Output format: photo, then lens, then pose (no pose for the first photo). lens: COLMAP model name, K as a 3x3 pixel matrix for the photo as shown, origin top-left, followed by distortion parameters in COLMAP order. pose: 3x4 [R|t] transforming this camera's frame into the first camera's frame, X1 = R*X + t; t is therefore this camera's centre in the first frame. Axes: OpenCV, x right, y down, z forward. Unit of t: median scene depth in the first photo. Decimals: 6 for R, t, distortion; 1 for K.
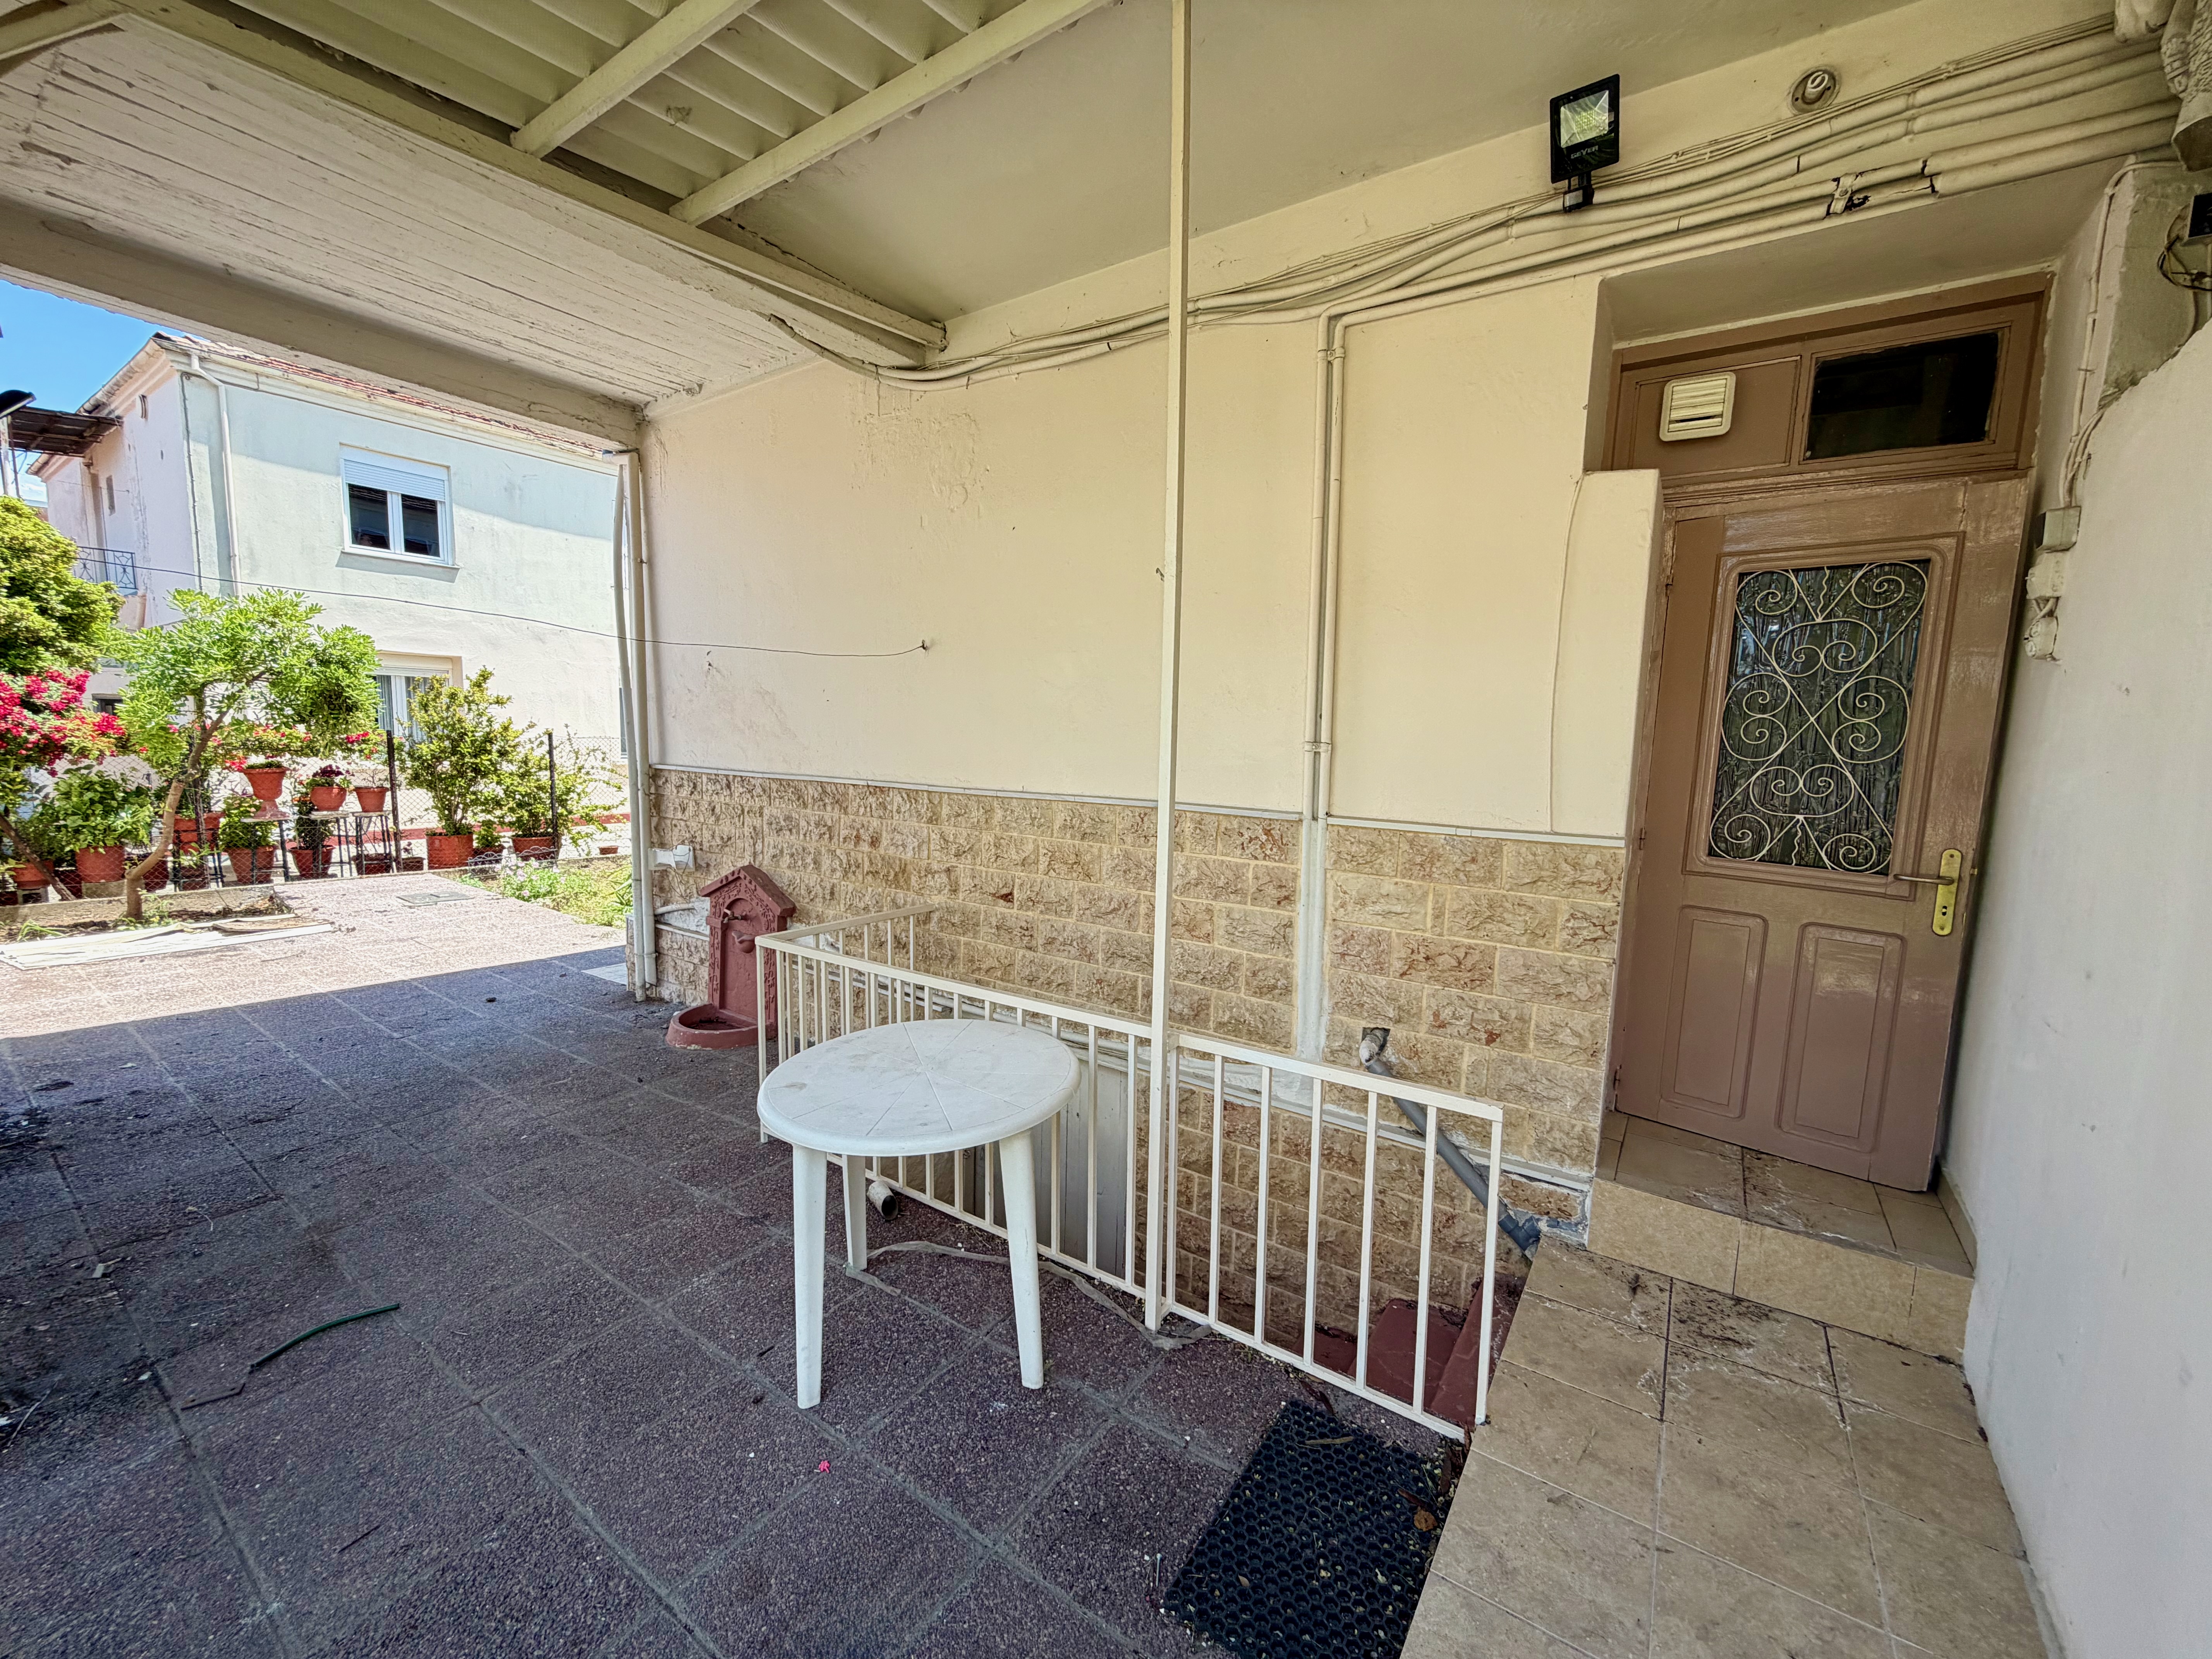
lens RADIAL K [[885.6, 0, 1099.0], [0, 885.6, 828.7], [0, 0, 1]] dist [0.002228, -0.000193]
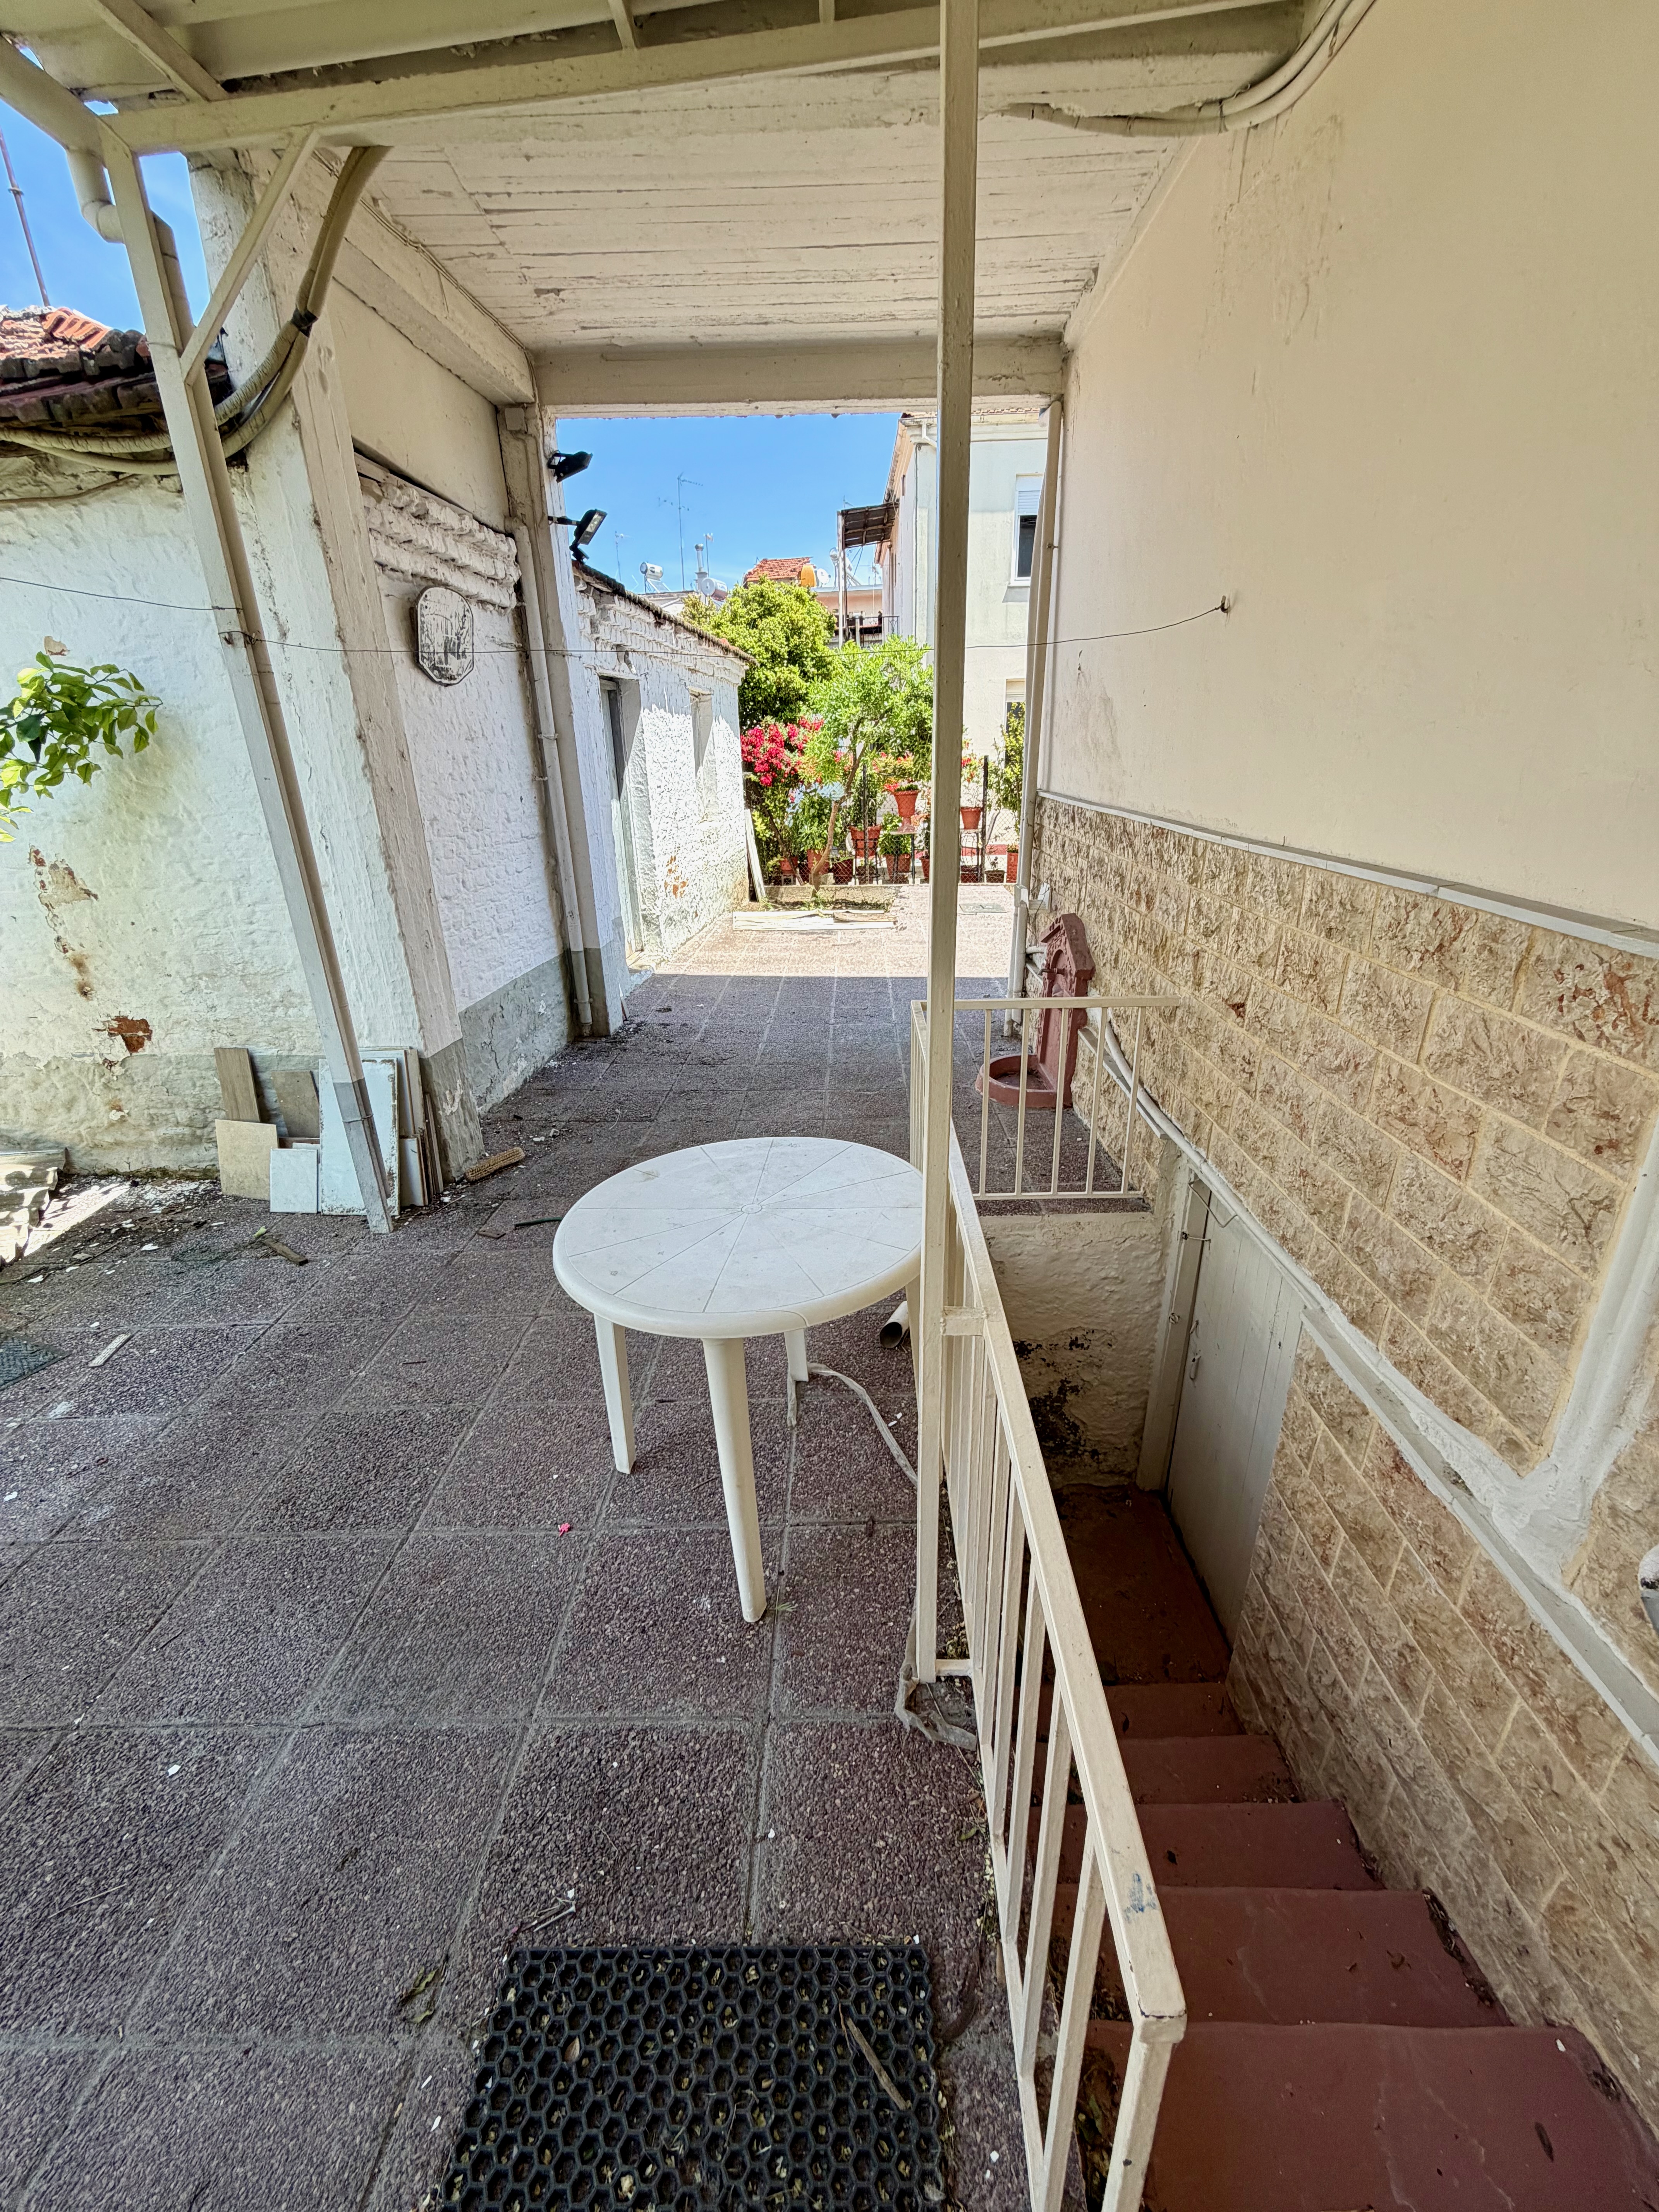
lens RADIAL K [[885.6, 0, 831.1], [0, 885.6, 1097.3], [0, 0, 1]] dist [0.002228, -0.000193]
pose [[0.558754, 0.271126, -0.783763, 0.276113], [-0.049758, 0.954309, 0.294649, -0.041866], [0.827840, -0.125638, 0.546715, 0.386780]]
